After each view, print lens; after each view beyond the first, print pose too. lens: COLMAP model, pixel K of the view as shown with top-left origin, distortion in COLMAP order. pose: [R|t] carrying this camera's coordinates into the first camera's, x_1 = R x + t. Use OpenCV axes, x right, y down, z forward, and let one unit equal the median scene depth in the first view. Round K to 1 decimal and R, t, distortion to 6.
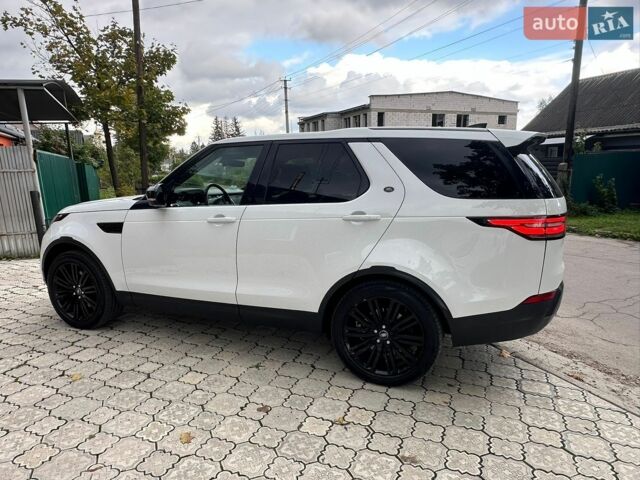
lens RADIAL K [[449.0, 0, 308.6], [0, 449.0, 241.2], [0, 0, 1]] dist [-0.007596, 0.005861]
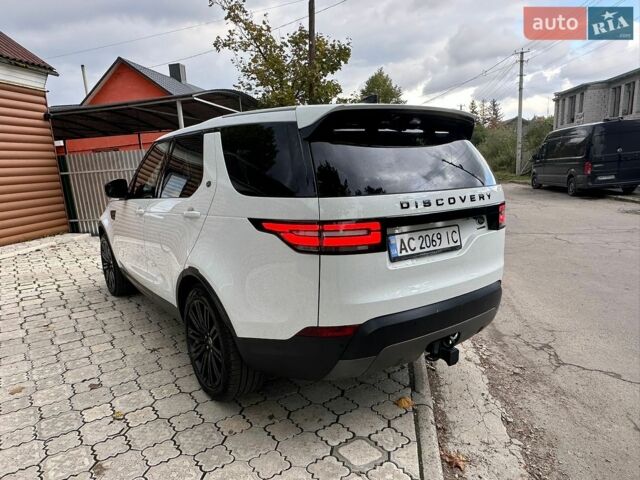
lens RADIAL K [[449.0, 0, 308.6], [0, 449.0, 241.2], [0, 0, 1]] dist [-0.007596, 0.005861]
pose [[0.833114, 0.069686, -0.548694, 0.731906], [-0.055825, 0.997560, 0.041933, -0.042684], [0.550277, -0.004304, 0.834971, 0.302317]]
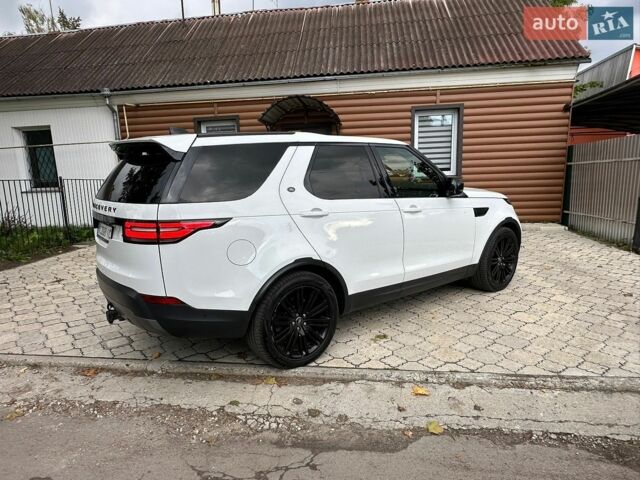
lens RADIAL K [[449.0, 0, 308.6], [0, 449.0, 241.2], [0, 0, 1]] dist [-0.007596, 0.005861]
pose [[-0.546990, 0.154431, -0.822772, 1.094913], [-0.104065, 0.962670, 0.249873, -0.300374], [0.830646, 0.222300, -0.510500, 1.832694]]
